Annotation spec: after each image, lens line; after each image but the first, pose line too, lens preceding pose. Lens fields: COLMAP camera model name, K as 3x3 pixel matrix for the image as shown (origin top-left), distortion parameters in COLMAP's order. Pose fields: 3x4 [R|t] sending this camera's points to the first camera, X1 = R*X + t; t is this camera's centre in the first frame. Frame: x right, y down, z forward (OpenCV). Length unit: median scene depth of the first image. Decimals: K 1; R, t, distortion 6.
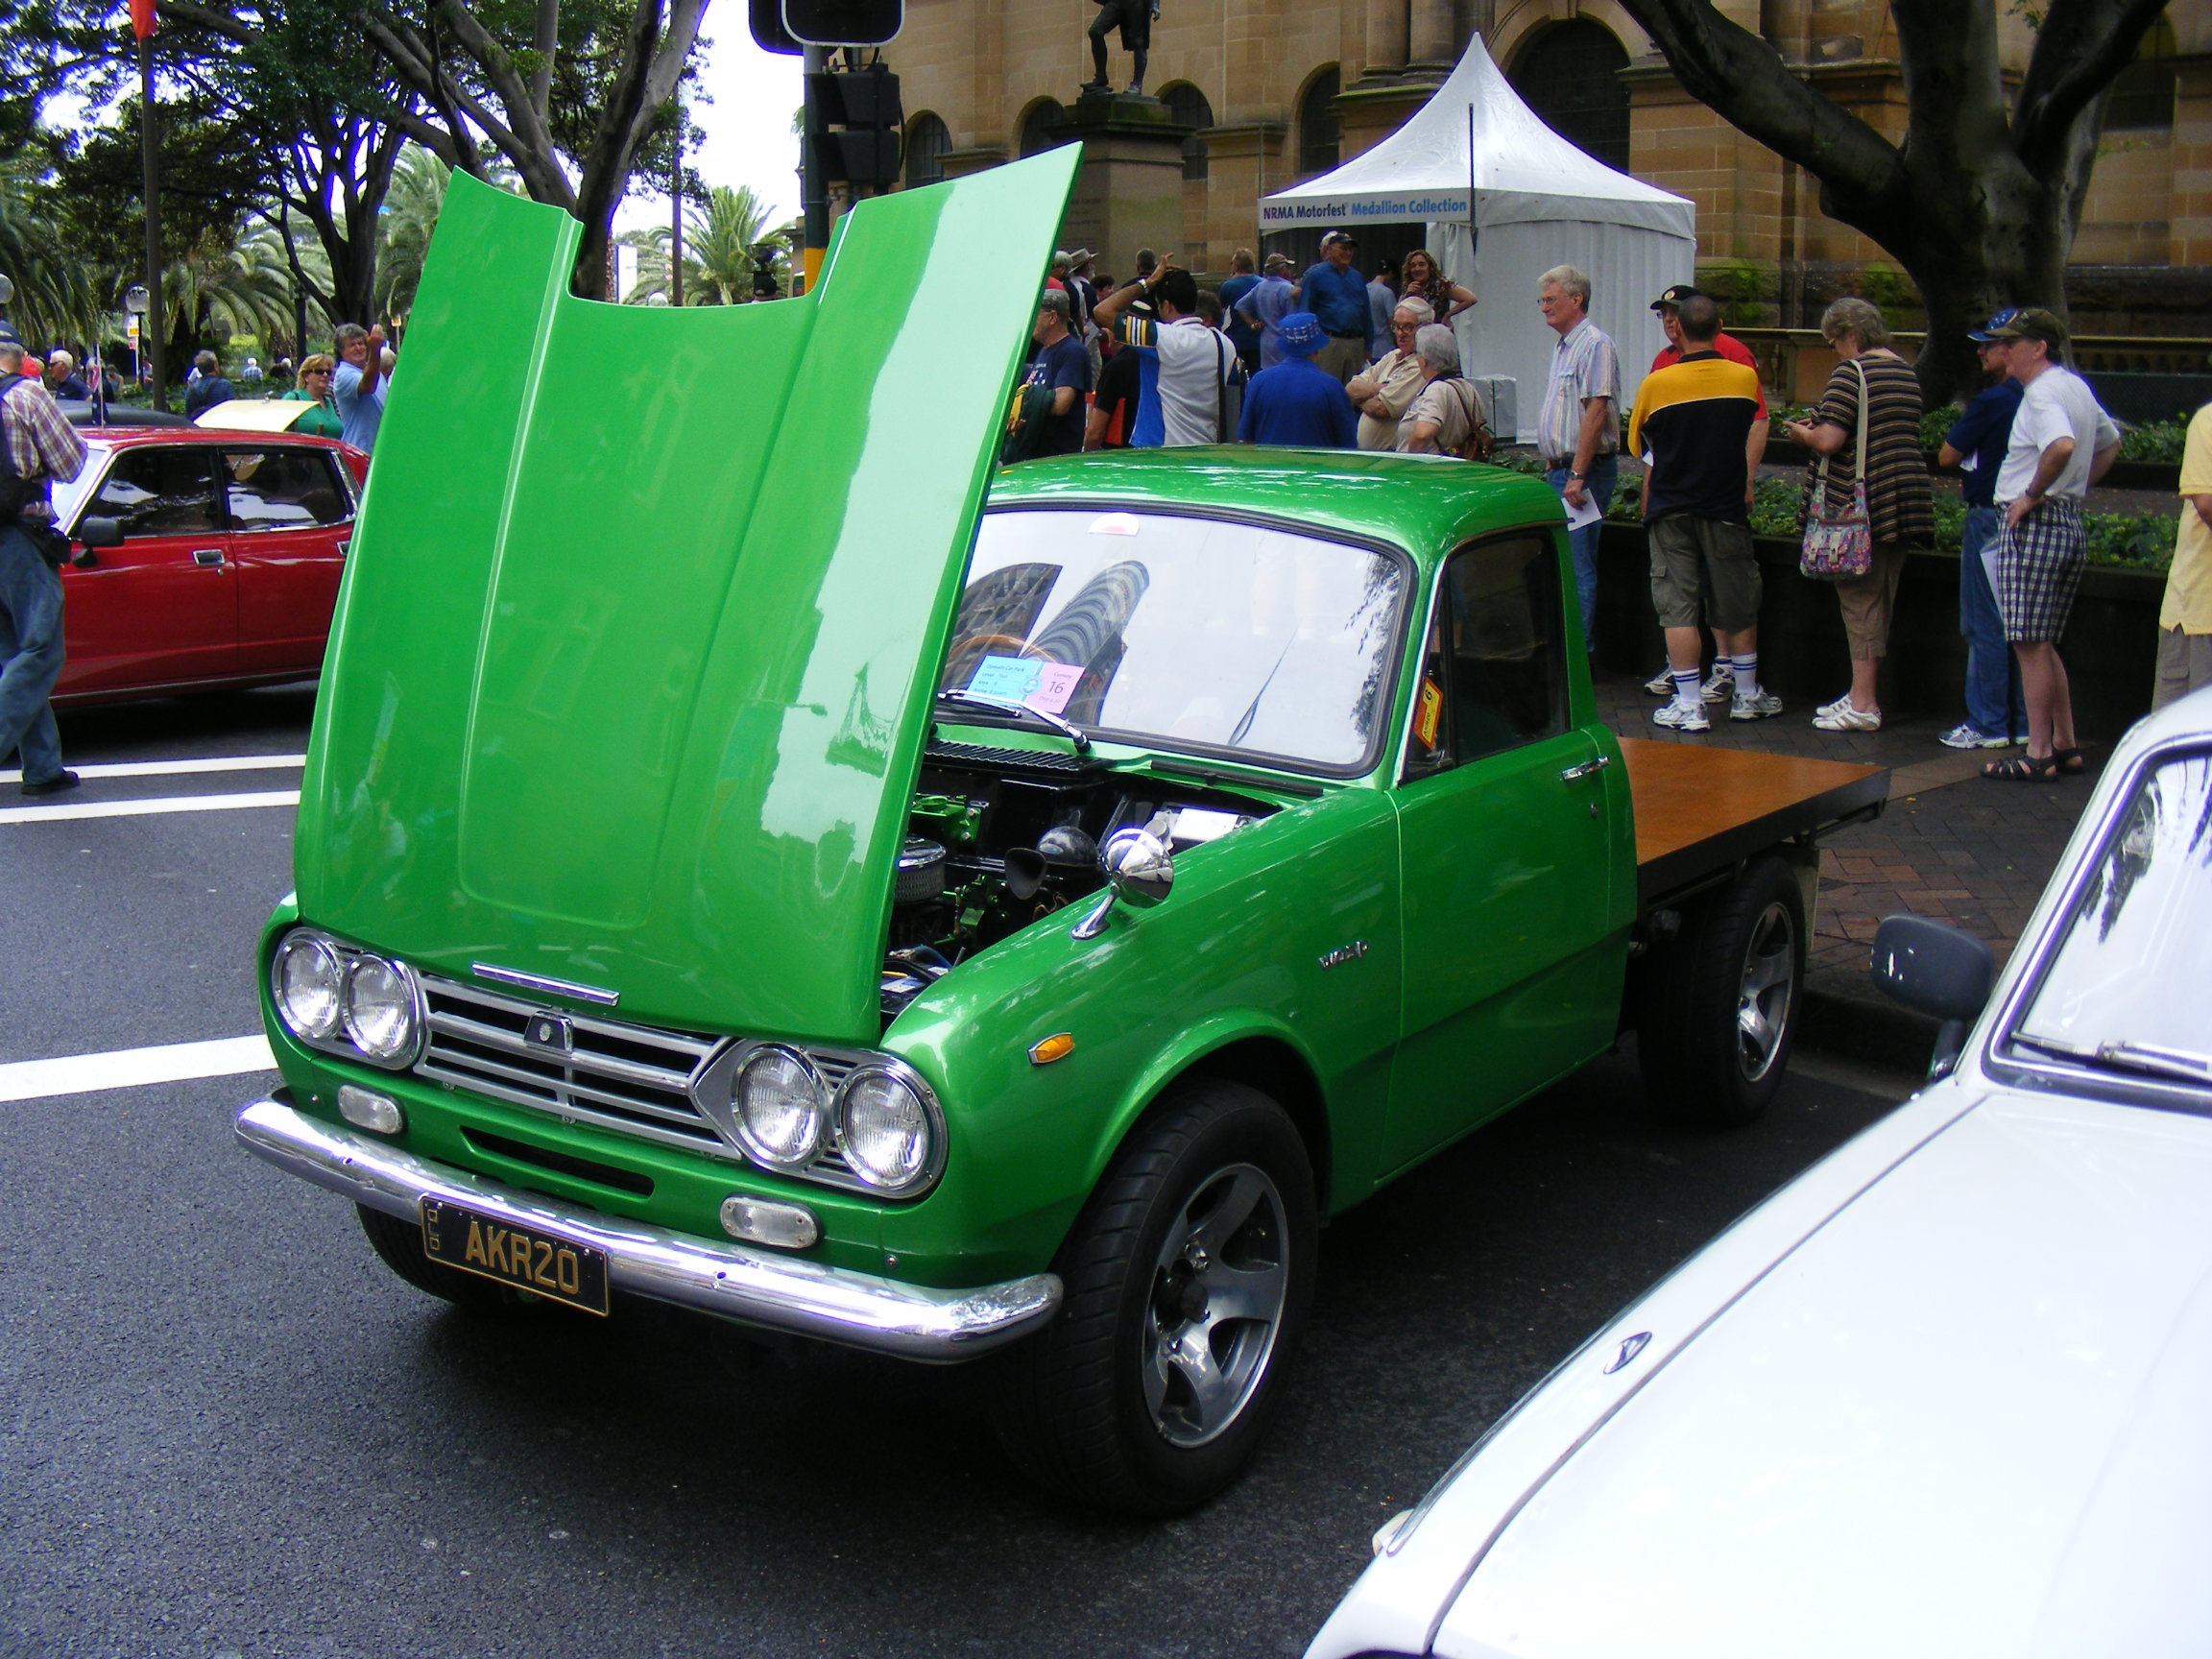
lens RADIAL K [[2507.1, 0, 1107.0], [0, 2507.1, 832.6], [0, 0, 1]] dist [-0.161128, 0.000000]
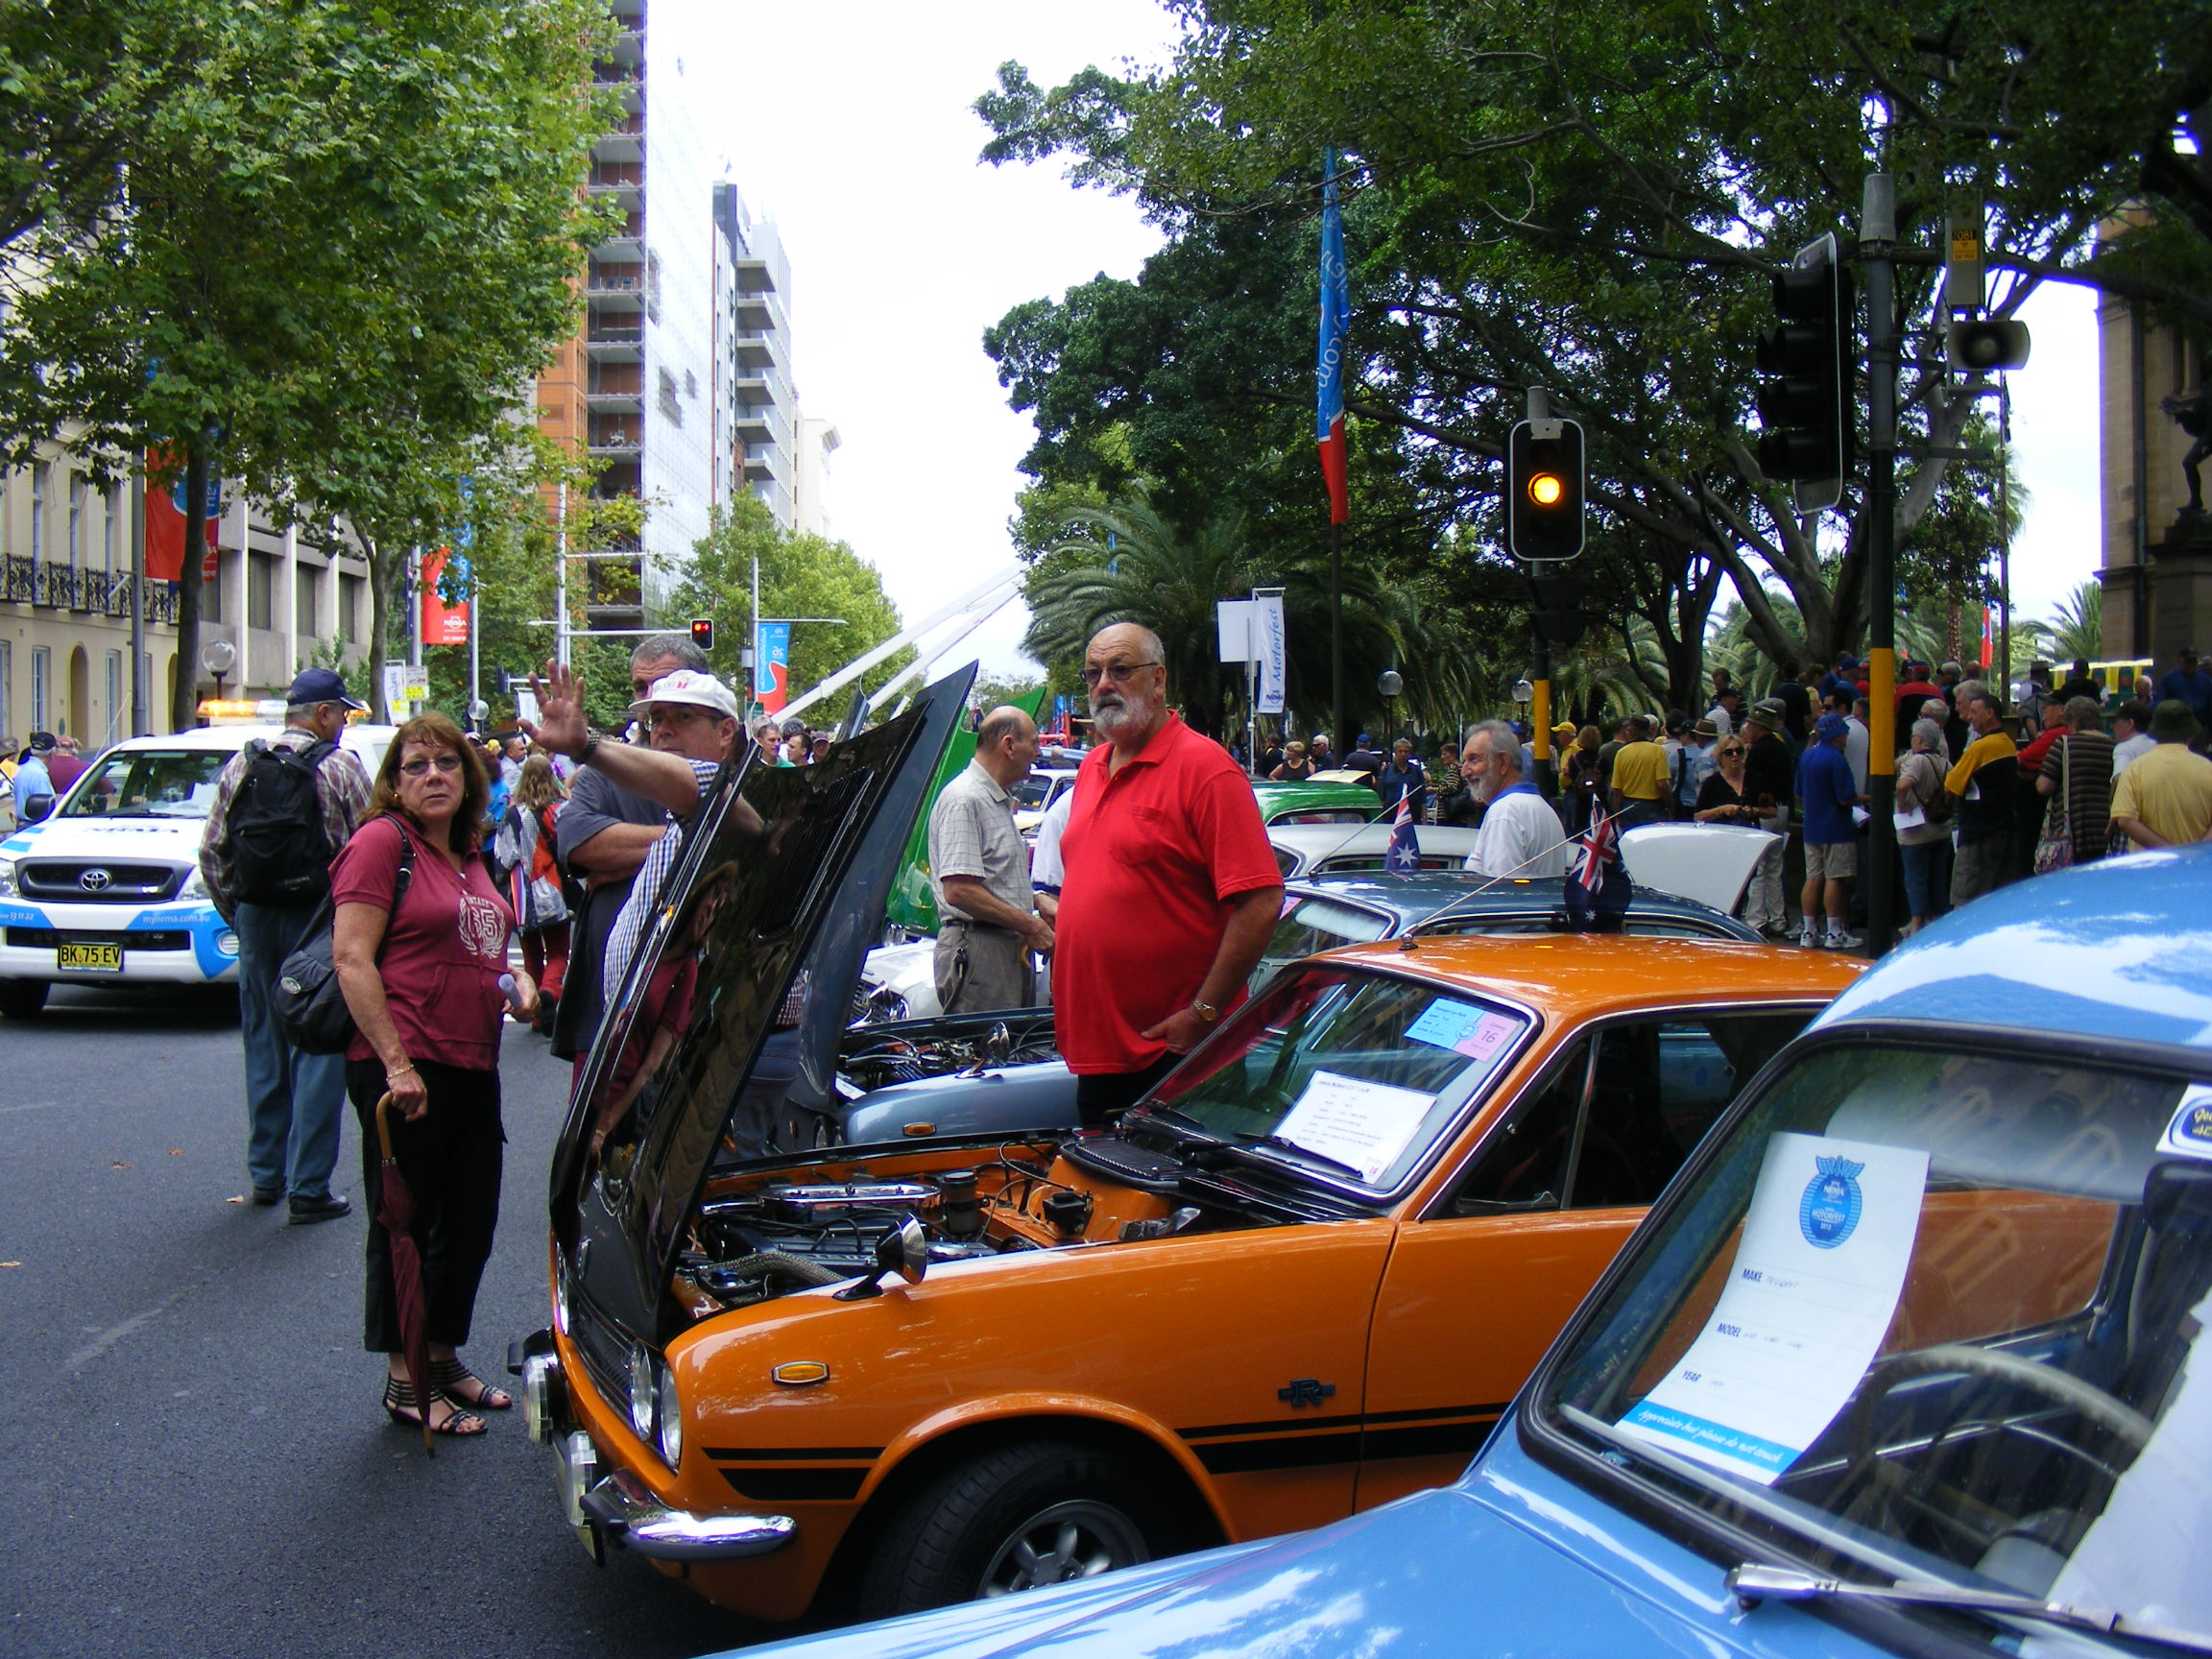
lens RADIAL K [[2507.1, 0, 1109.6], [0, 2507.1, 820.6], [0, 0, 1]] dist [-0.161128, 0.000000]
pose [[0.830884, 0.002387, -0.556441, 0.192405], [-0.090294, 0.987316, -0.130592, 0.034850], [0.549071, 0.158750, 0.820560, -0.176381]]
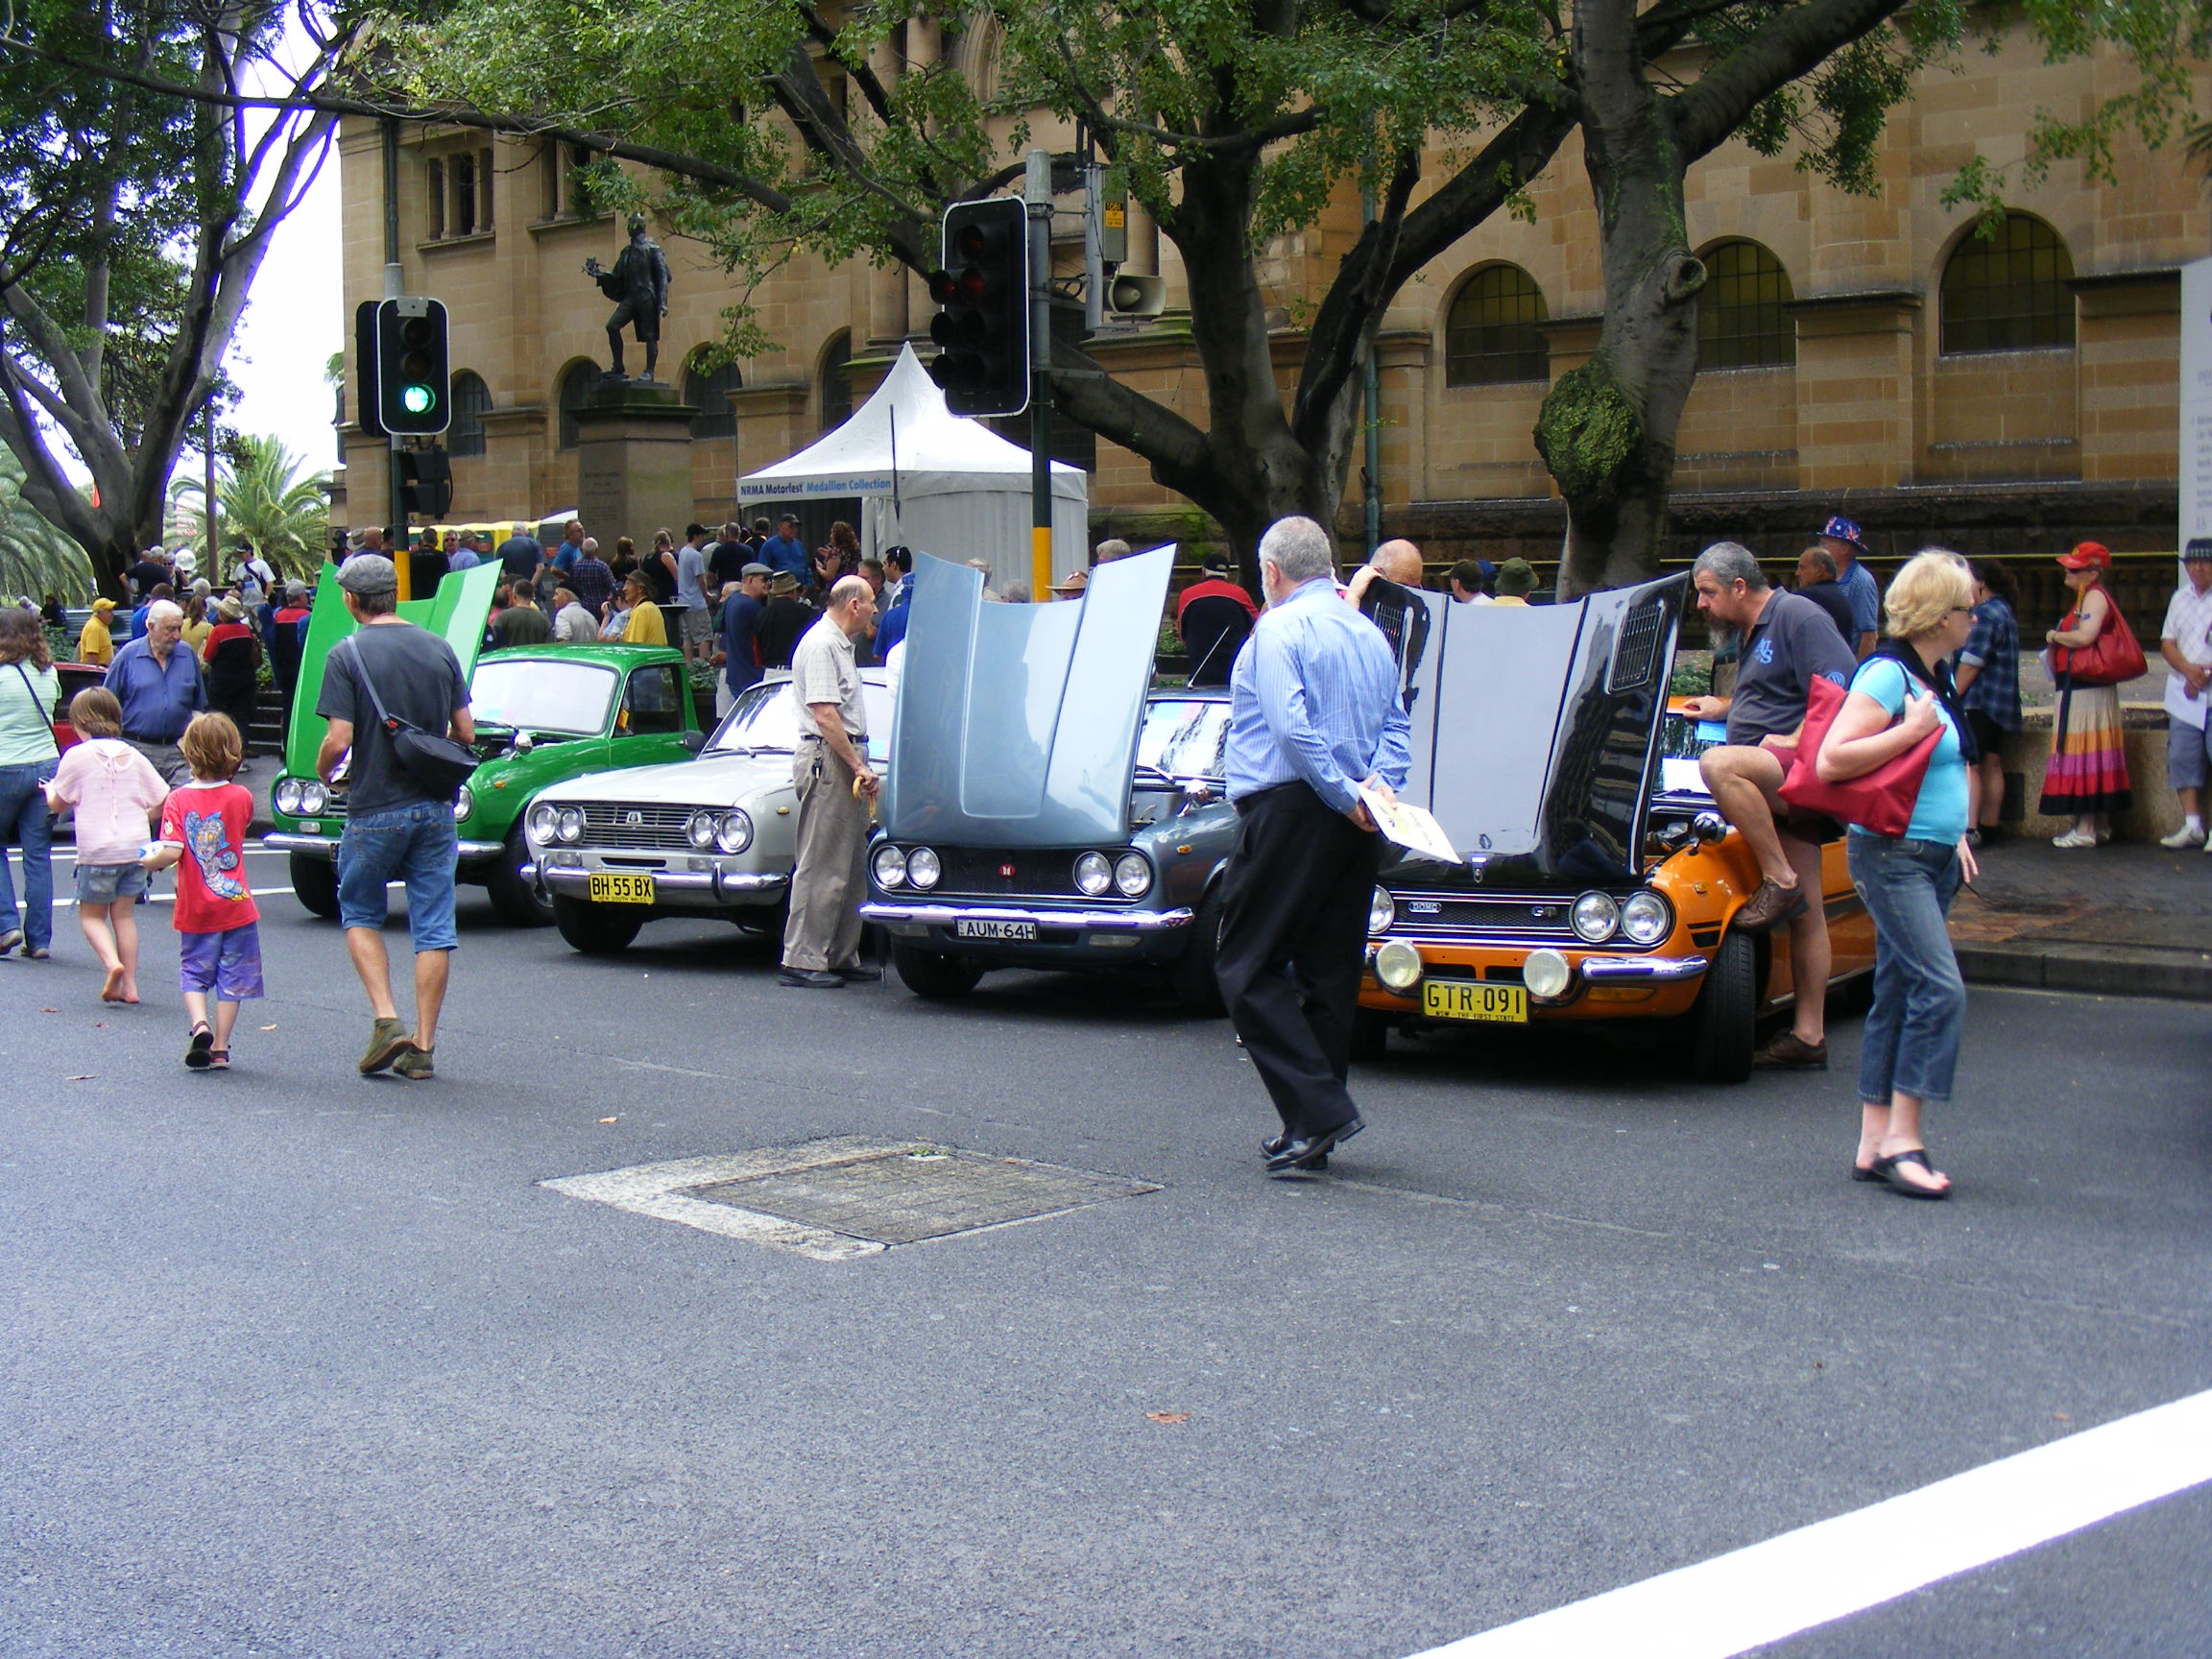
lens RADIAL K [[3035.3, 0, 1105.8], [0, 3035.3, 829.2], [0, 0, 1]] dist [-0.131320, 0.000000]
pose [[0.990653, -0.031497, 0.132722, 0.027560], [0.046338, 0.992822, -0.110263, 0.069126], [-0.128296, 0.115382, 0.985001, -0.363249]]
